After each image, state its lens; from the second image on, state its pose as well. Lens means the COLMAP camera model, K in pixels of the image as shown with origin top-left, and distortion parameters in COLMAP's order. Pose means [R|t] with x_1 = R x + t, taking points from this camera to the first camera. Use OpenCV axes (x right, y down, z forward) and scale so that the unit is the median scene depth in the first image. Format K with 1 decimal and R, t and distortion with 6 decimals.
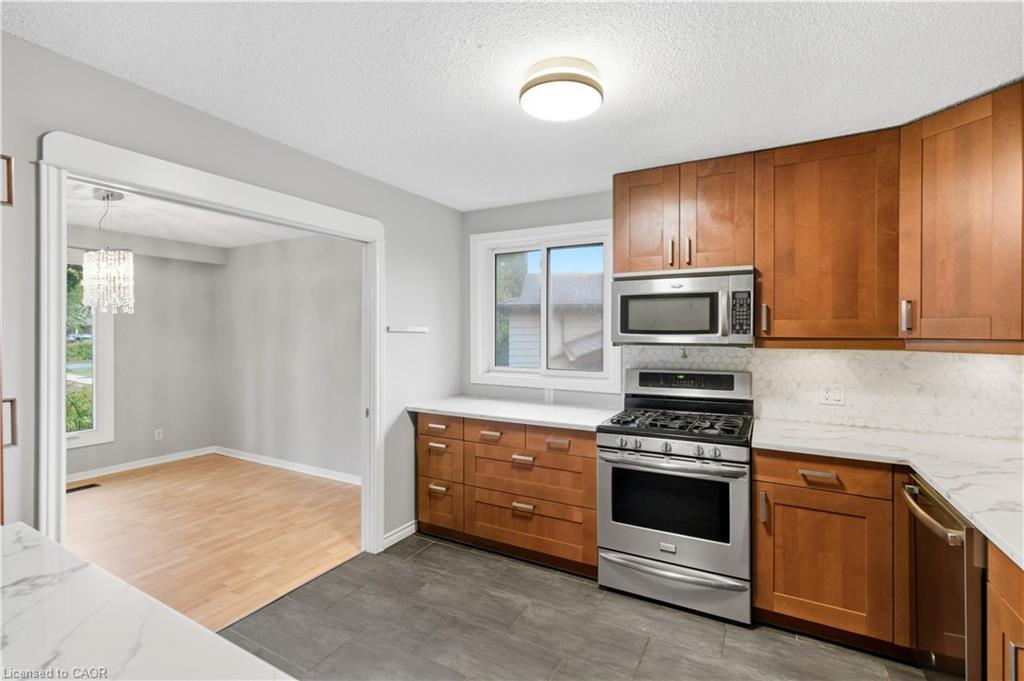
lens RADIAL K [[462.0, 0, 511.6], [0, 462.0, 343.4], [0, 0, 1]] dist [-0.004953, 0.002964]
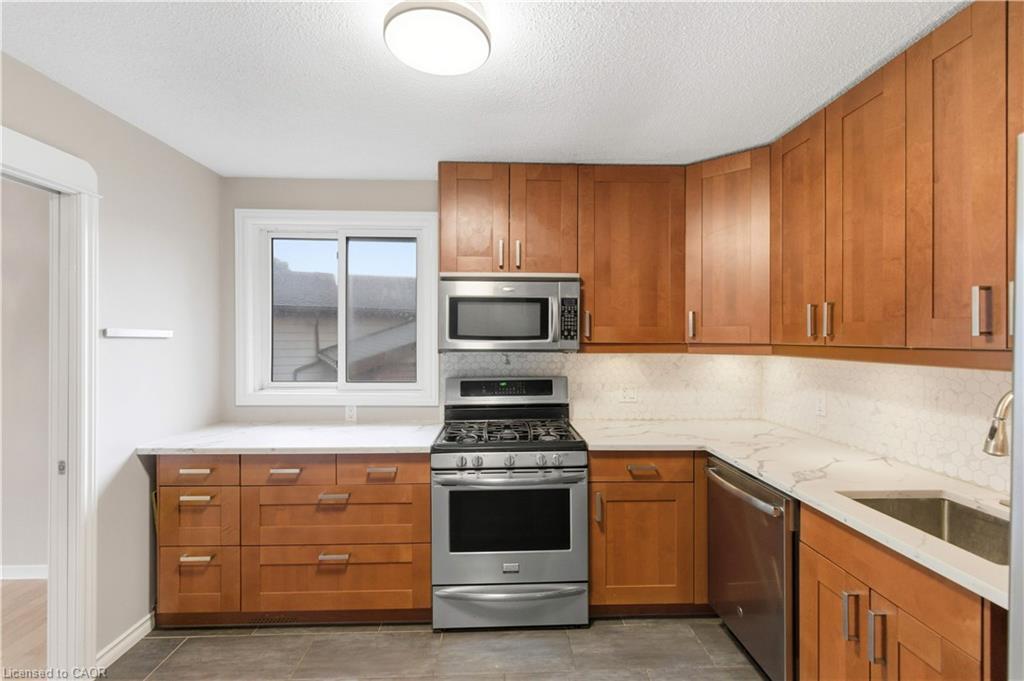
lens RADIAL K [[462.0, 0, 516.5], [0, 462.0, 345.3], [0, 0, 1]] dist [-0.004953, 0.002964]
pose [[0.856912, -0.007348, 0.515410, -0.121360], [0.012218, 0.999907, -0.006059, -0.003034], [-0.515318, 0.011489, 0.856922, 0.170953]]
